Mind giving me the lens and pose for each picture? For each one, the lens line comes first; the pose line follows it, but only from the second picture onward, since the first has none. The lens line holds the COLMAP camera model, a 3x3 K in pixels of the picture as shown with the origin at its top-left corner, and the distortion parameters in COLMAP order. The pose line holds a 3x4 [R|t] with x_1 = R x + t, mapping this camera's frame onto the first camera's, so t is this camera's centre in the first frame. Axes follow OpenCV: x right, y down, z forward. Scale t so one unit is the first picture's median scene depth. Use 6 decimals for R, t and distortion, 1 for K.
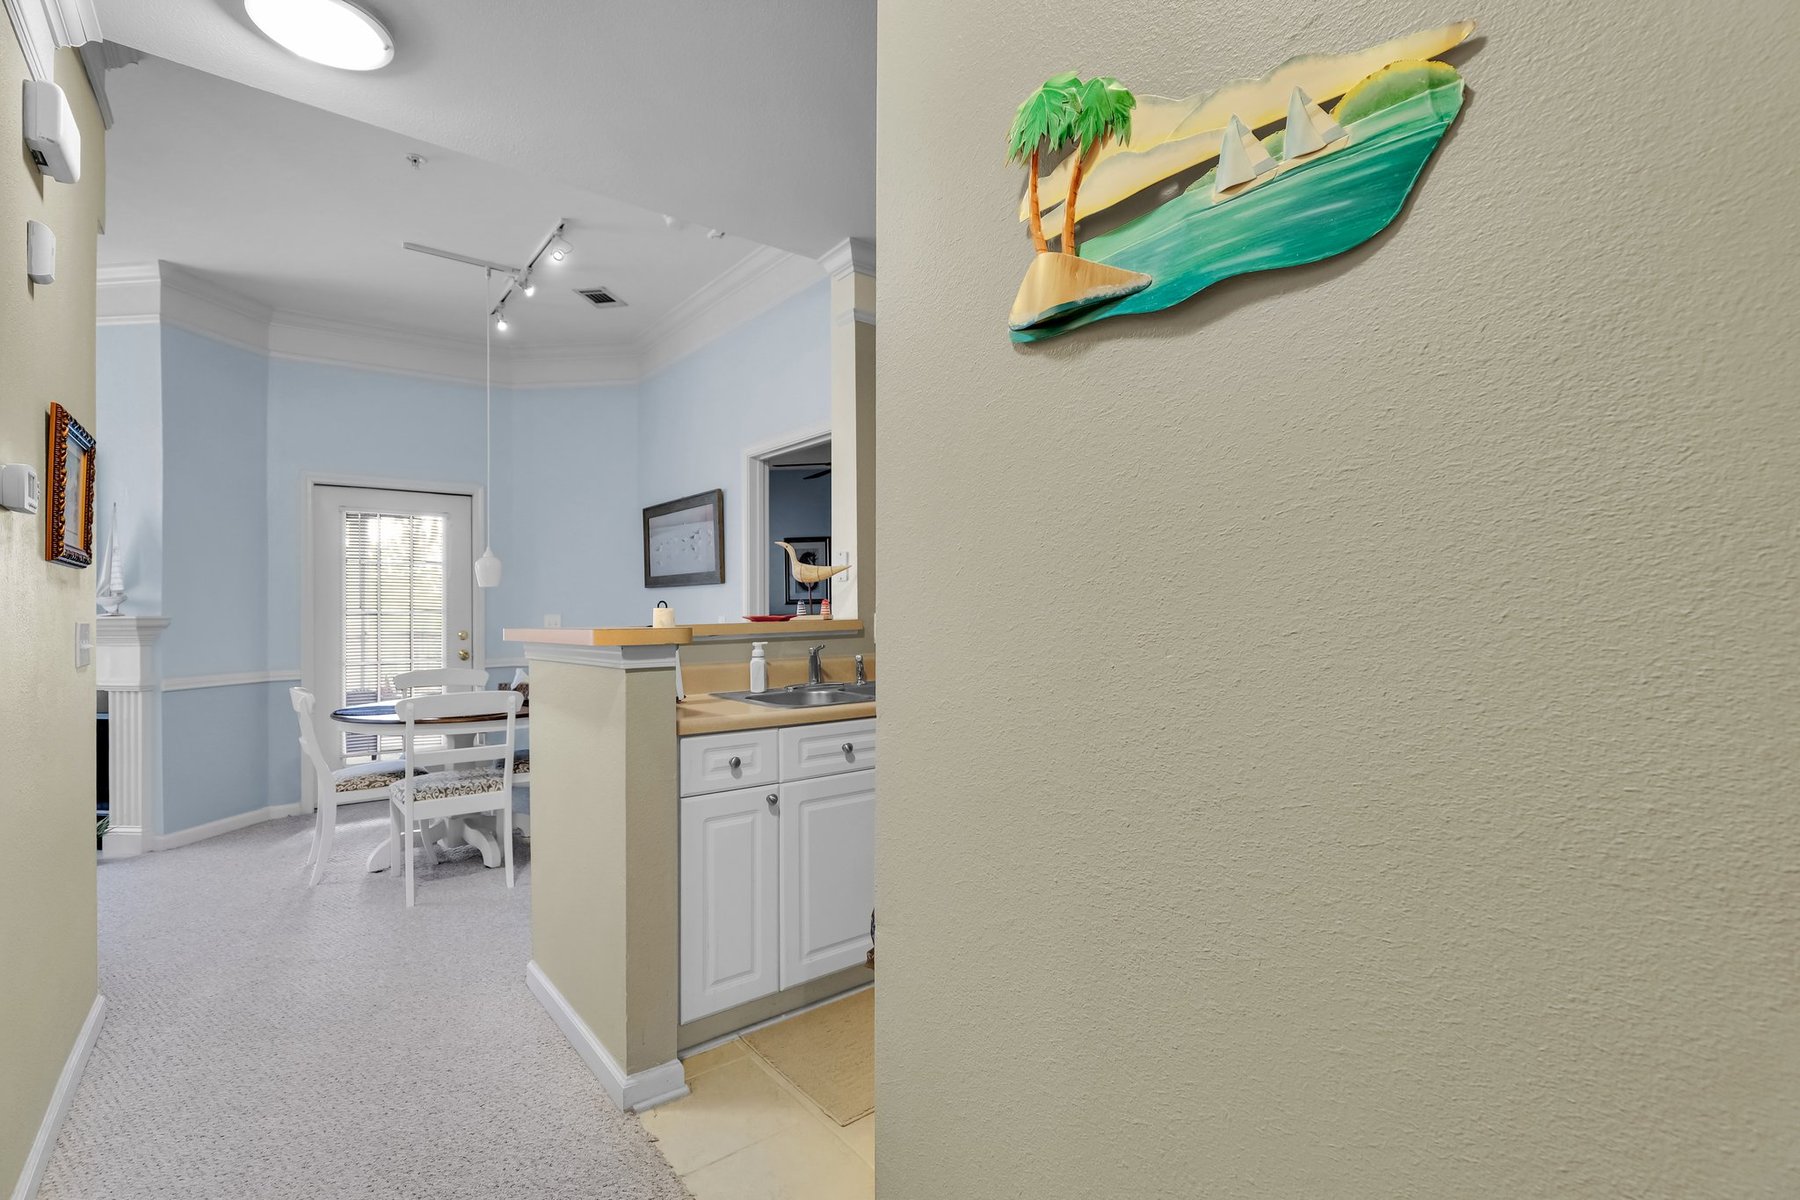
lens RADIAL K [[800.8, 0, 900.0], [0, 800.8, 600.0], [0, 0, 1]] dist [-0.000090, -0.000156]
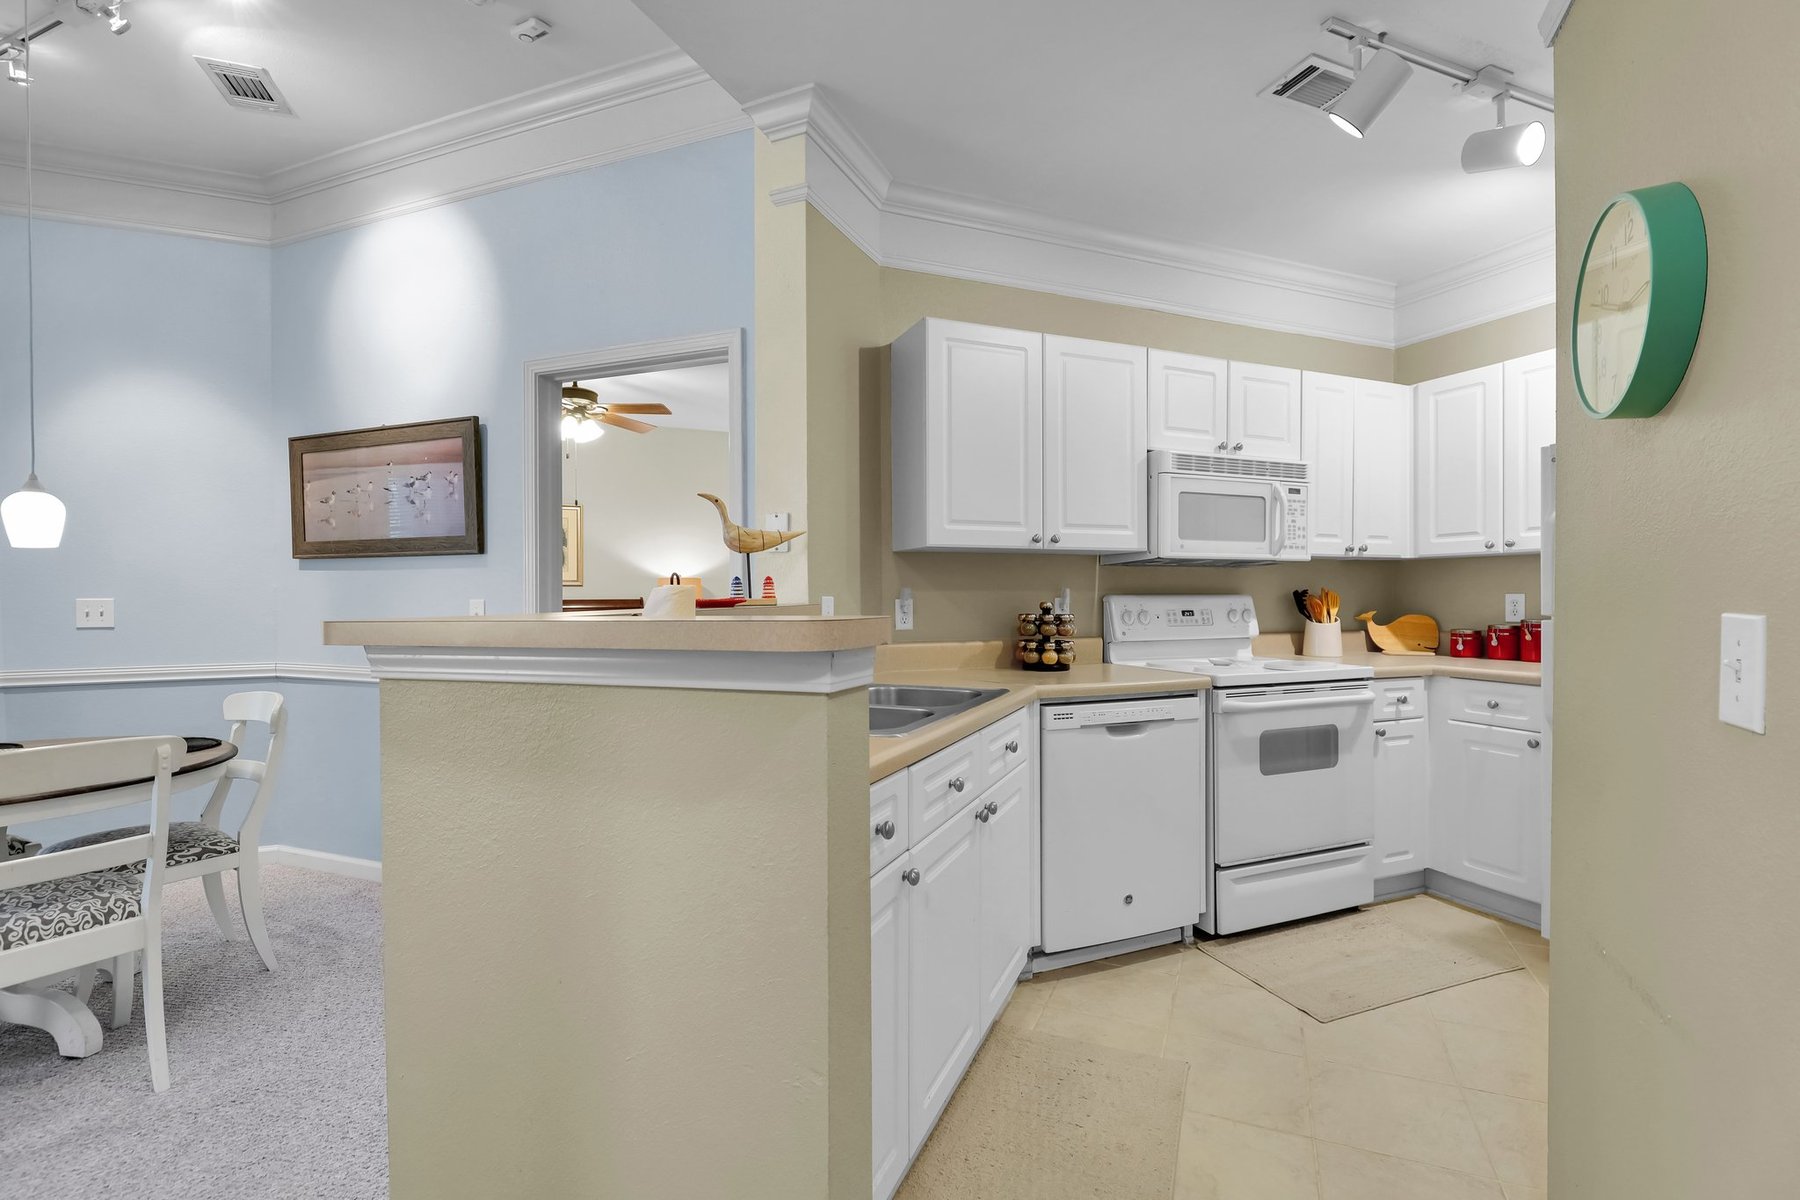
lens RADIAL K [[819.8, 0, 900.0], [0, 819.8, 600.0], [0, 0, 1]] dist [0.000395, 0.000136]
pose [[0.878167, 0.002836, 0.478345, -0.235900], [-0.008661, 0.999913, 0.009973, 0.008345], [-0.478275, -0.012901, 0.878115, 0.198914]]
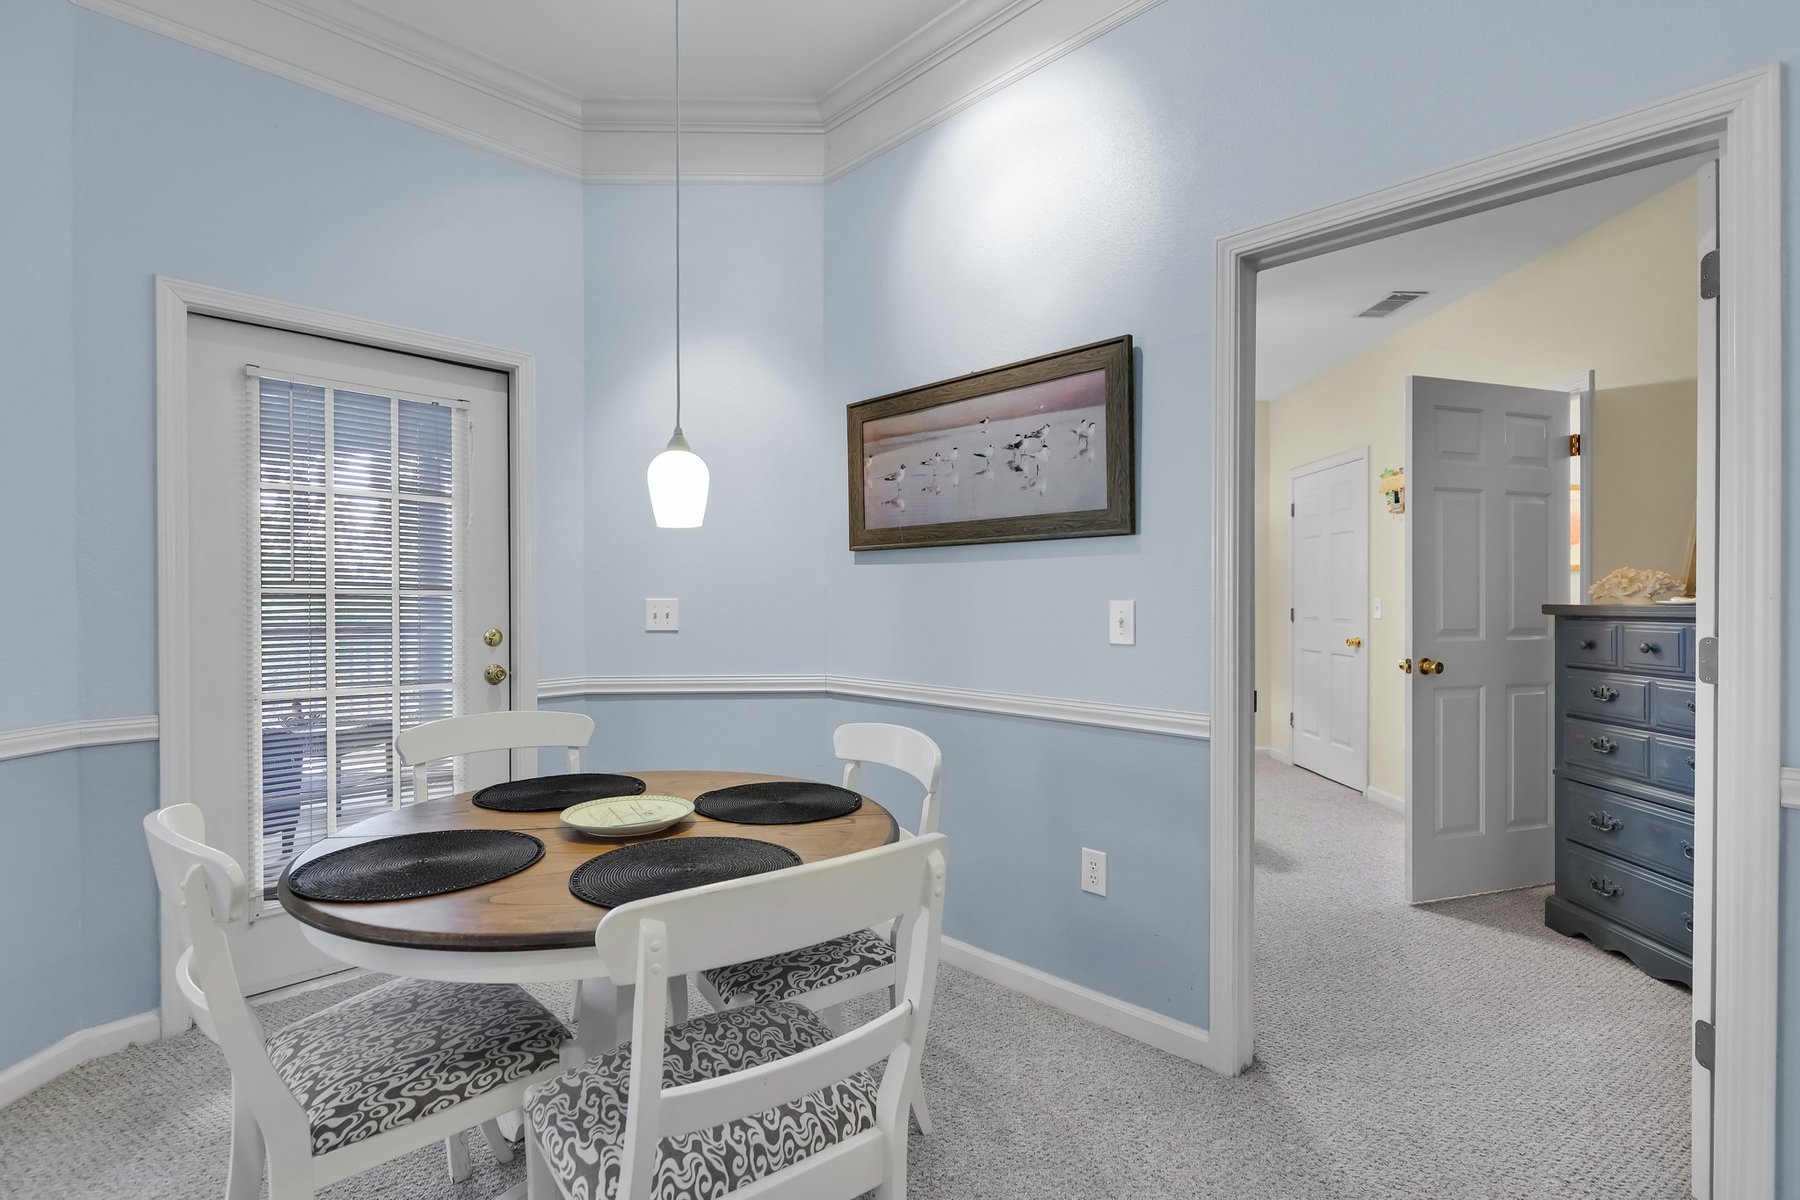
lens RADIAL K [[819.8, 0, 900.0], [0, 819.8, 600.0], [0, 0, 1]] dist [0.000395, 0.000136]
pose [[0.993410, 0.007995, 0.114338, -0.405398], [-0.008917, 0.999932, 0.007552, 0.015403], [-0.114270, -0.008522, 0.993413, 0.516262]]
